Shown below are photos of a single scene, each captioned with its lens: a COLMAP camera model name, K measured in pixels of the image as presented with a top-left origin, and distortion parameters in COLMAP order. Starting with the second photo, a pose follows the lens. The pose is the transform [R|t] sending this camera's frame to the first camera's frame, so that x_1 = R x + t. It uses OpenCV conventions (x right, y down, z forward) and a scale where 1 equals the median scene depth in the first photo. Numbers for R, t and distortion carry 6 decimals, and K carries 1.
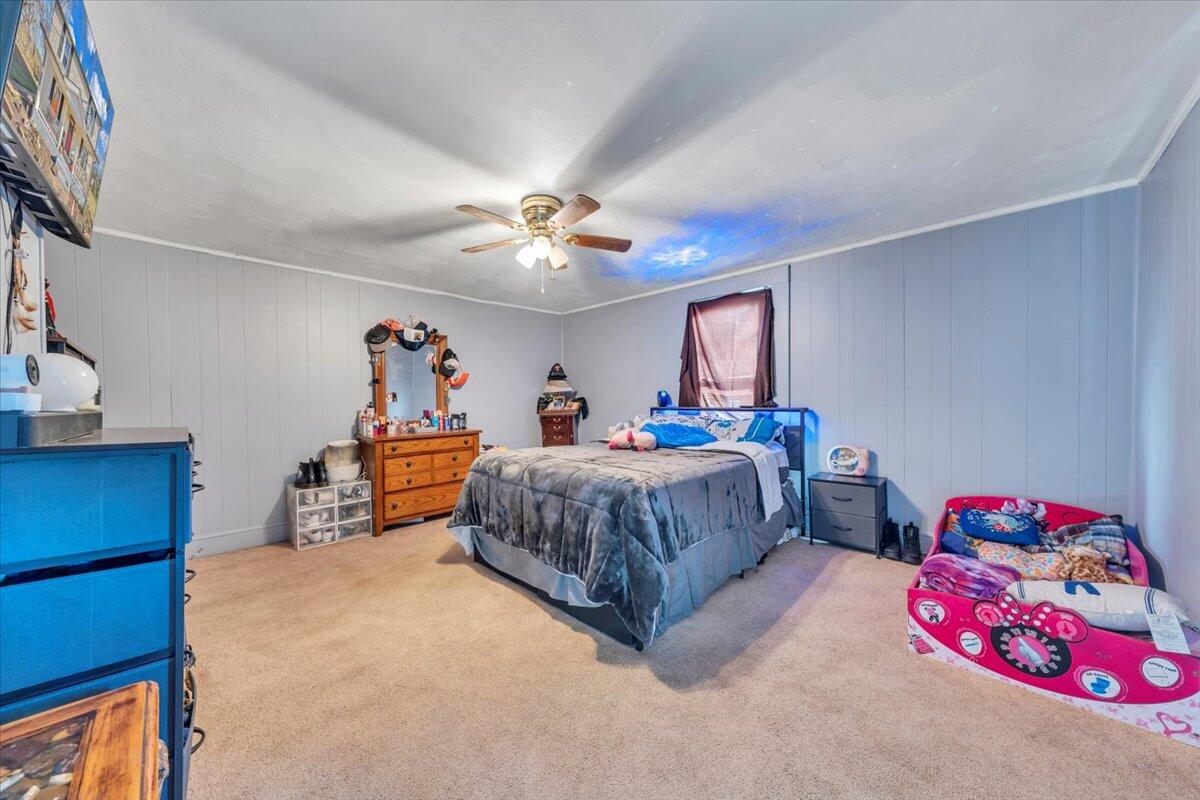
lens RADIAL K [[471.2, 0, 600.0], [0, 471.2, 400.0], [0, 0, 1]] dist [0.000446, -0.000019]
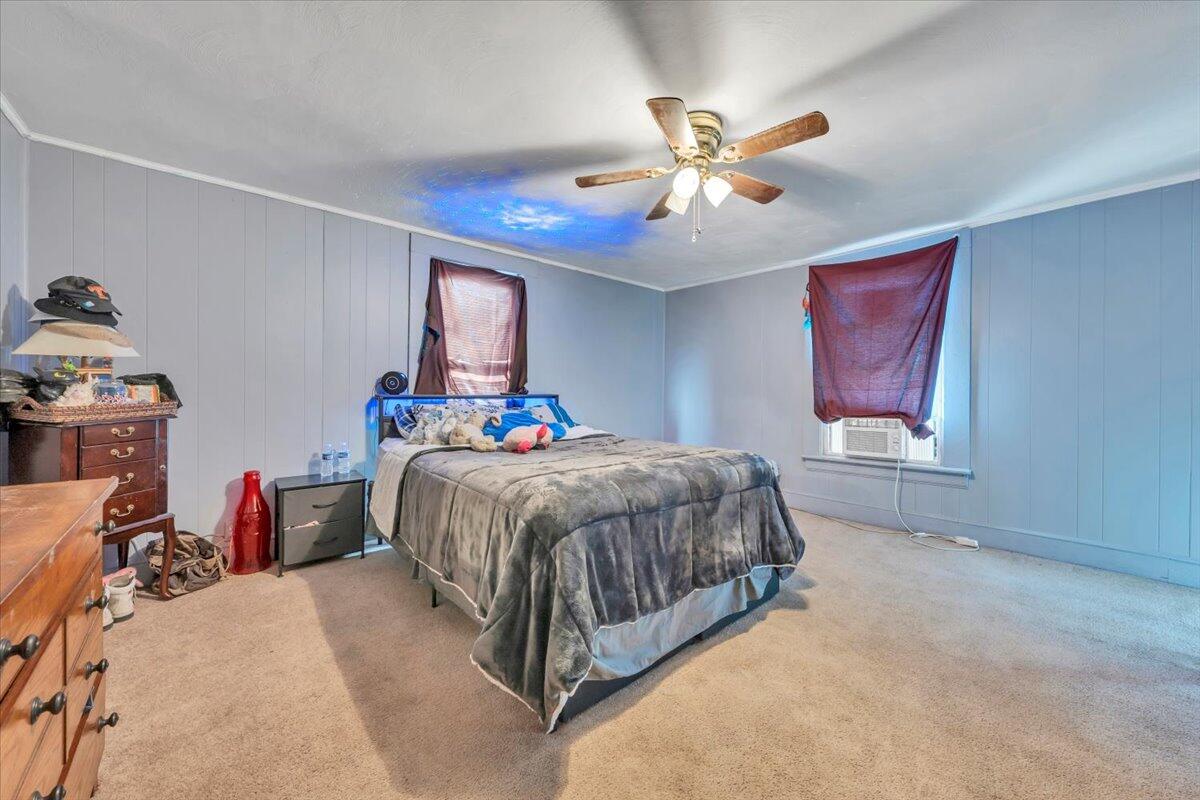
lens RADIAL K [[448.1, 0, 593.8], [0, 448.1, 394.5], [0, 0, 1]] dist [0.000498, -0.000007]
pose [[-0.002273, -0.002978, 0.999993, -0.590291], [-0.008237, 0.999962, 0.002959, 0.011859], [-0.999963, -0.008231, -0.002297, 0.813018]]
